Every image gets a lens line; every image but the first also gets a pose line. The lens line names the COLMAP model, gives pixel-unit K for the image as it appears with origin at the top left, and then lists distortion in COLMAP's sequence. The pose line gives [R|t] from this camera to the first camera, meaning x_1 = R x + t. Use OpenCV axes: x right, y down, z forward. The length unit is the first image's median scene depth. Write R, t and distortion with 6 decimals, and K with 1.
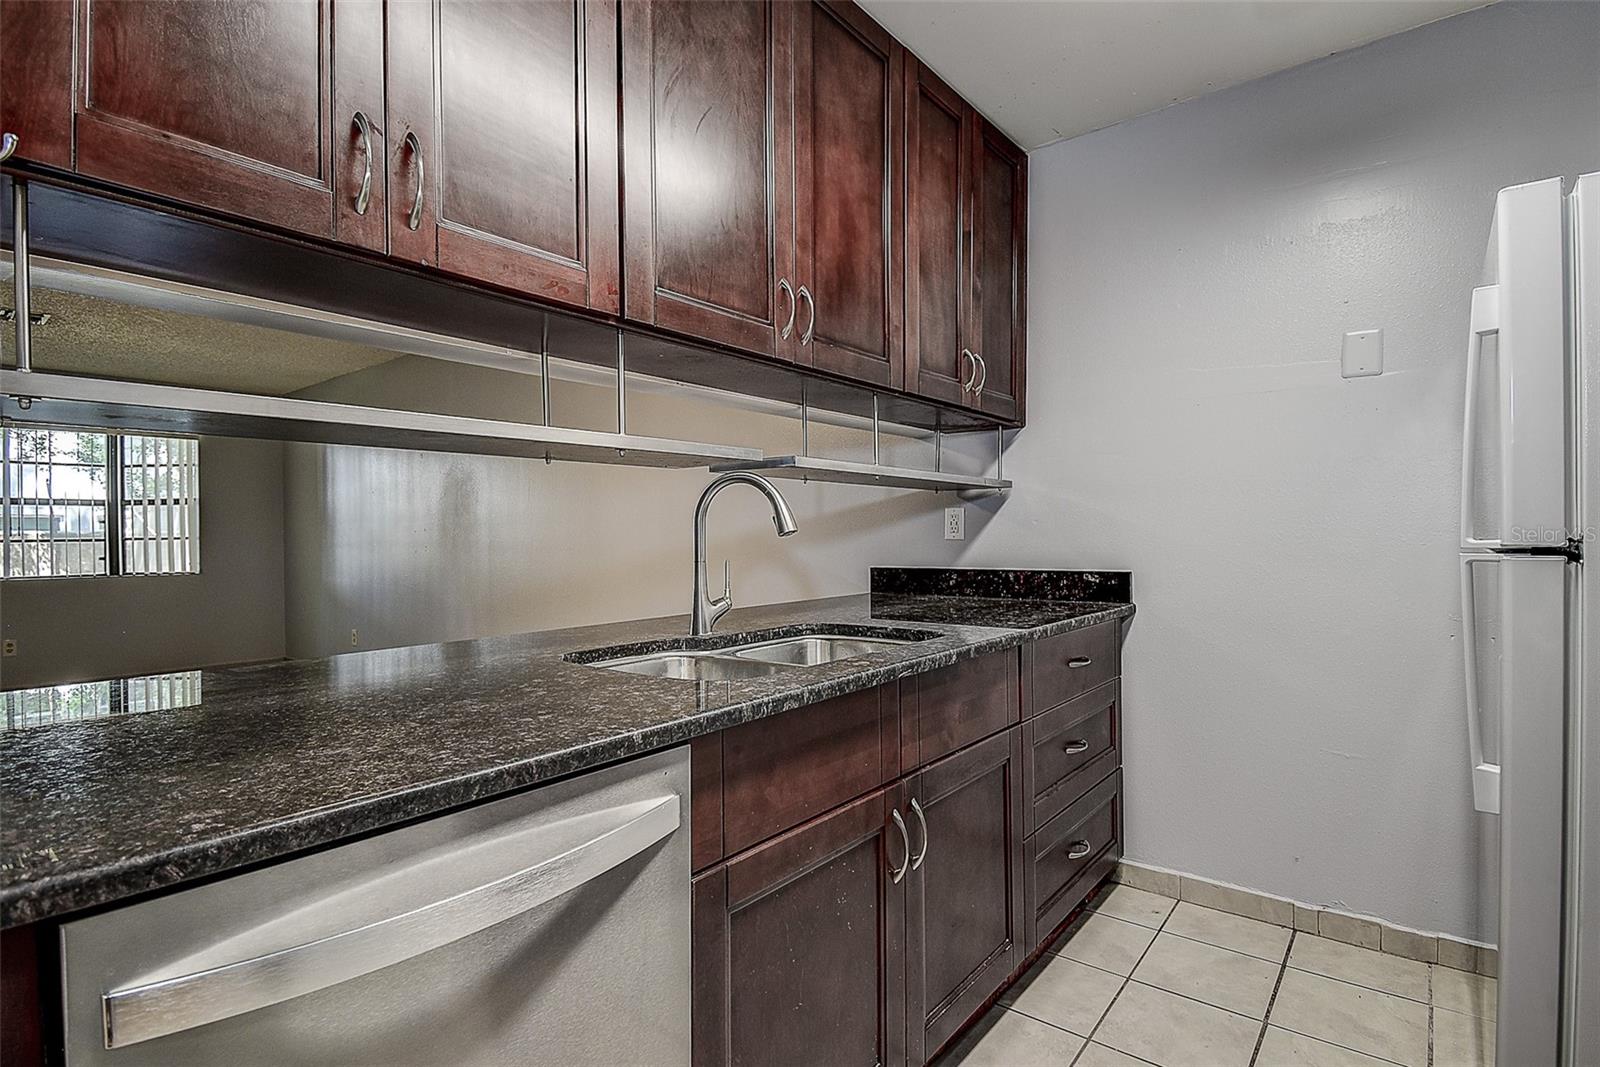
lens RADIAL K [[760.7, 0, 818.7], [0, 760.7, 528.7], [0, 0, 1]] dist [0.012615, -0.012814]
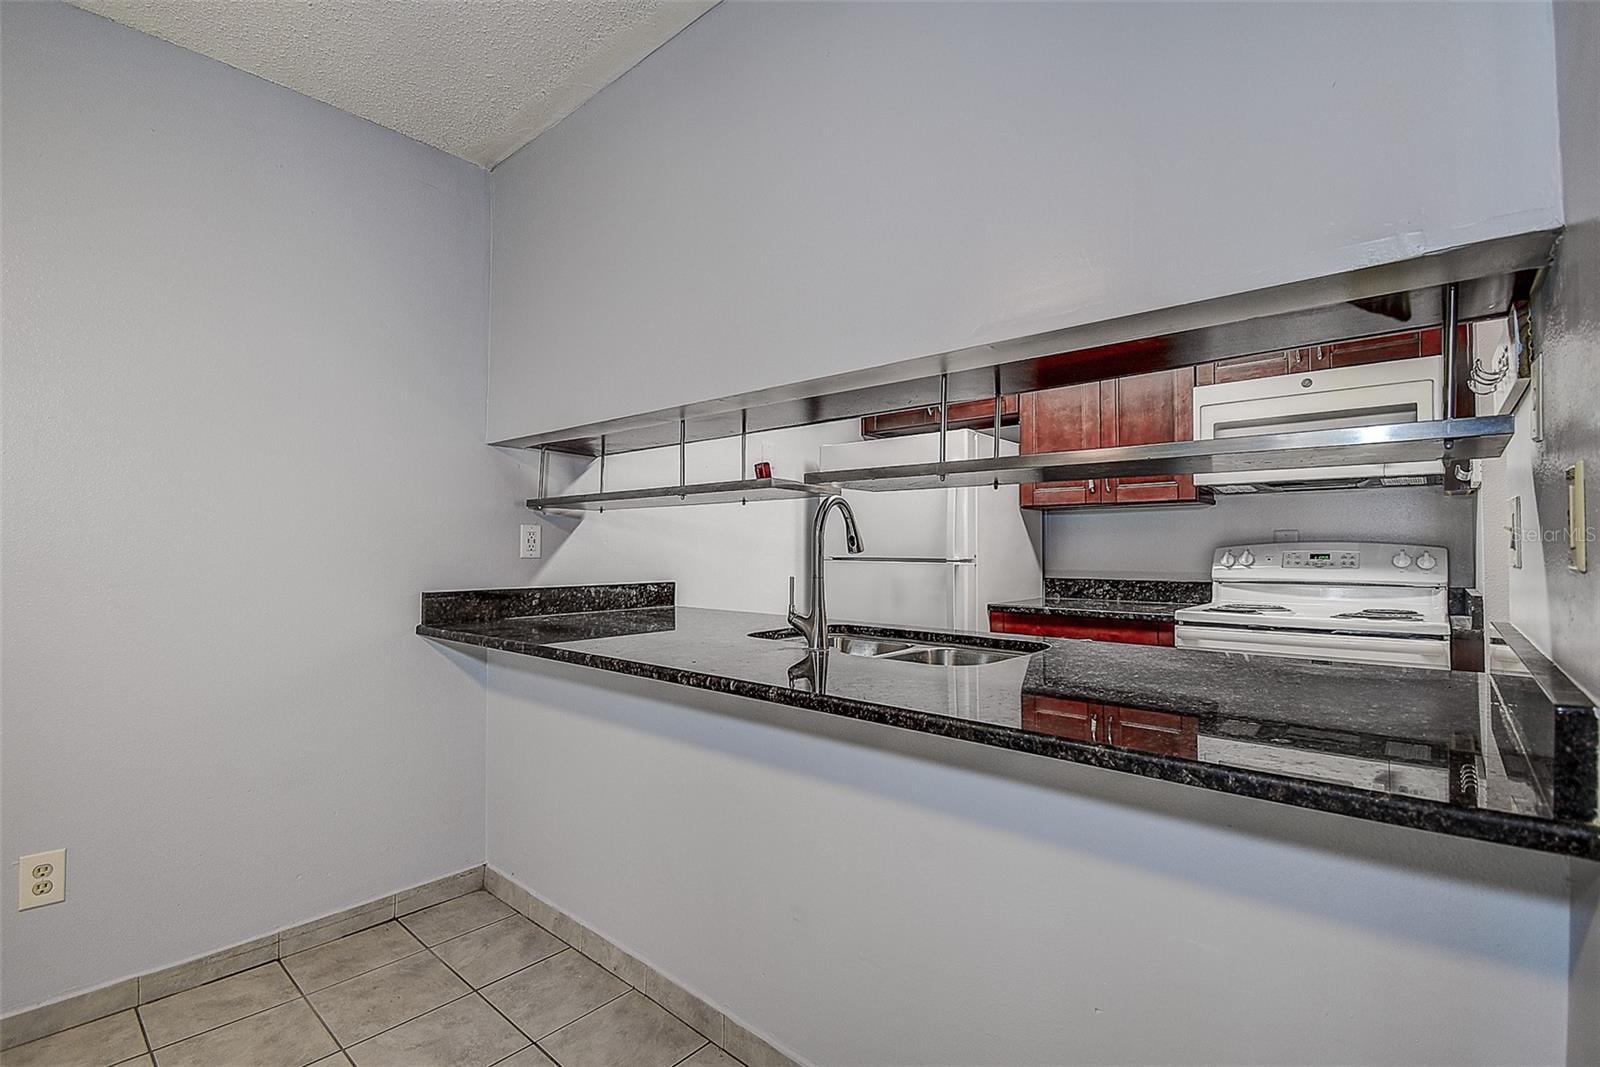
lens RADIAL K [[729.9, 0, 786.1], [0, 729.9, 542.3], [0, 0, 1]] dist [0.001149, -0.011956]
pose [[0.056796, 0.023783, 0.998103, -1.064214], [-0.012432, 0.999656, -0.023113, 0.017856], [-0.998308, -0.011096, 0.057072, 0.905563]]
